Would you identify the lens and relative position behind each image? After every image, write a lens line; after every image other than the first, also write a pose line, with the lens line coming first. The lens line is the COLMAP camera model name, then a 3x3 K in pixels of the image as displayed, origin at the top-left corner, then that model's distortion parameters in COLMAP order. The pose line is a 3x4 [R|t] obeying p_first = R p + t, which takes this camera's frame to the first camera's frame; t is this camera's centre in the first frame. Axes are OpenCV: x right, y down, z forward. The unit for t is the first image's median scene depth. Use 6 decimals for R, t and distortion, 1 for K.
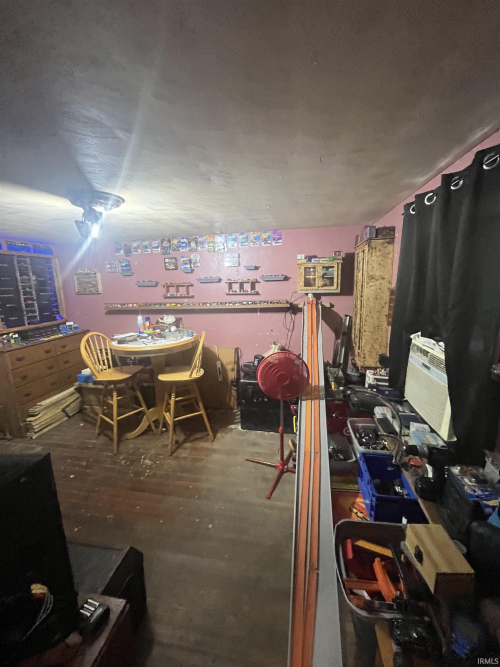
lens RADIAL K [[272.4, 0, 250.0], [0, 272.4, 333.5], [0, 0, 1]] dist [-0.003194, 0.000372]
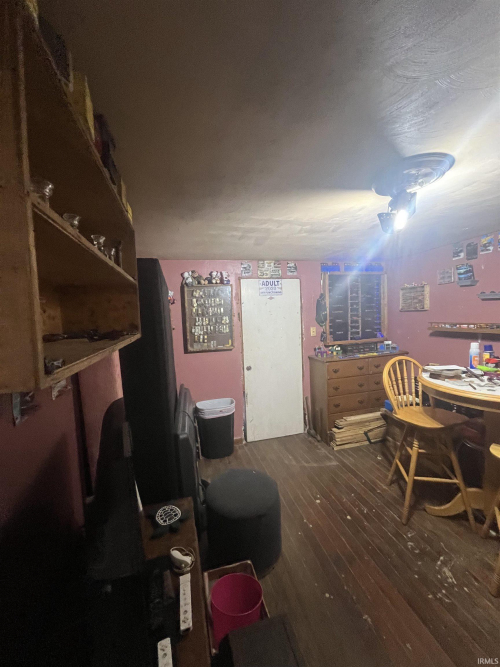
lens RADIAL K [[272.4, 0, 250.0], [0, 272.4, 333.5], [0, 0, 1]] dist [-0.003194, 0.000372]
pose [[0.429221, 0.073853, -0.900175, -0.037867], [-0.138481, 0.990248, 0.015213, -0.018631], [0.892520, 0.118128, 0.435262, 0.199103]]
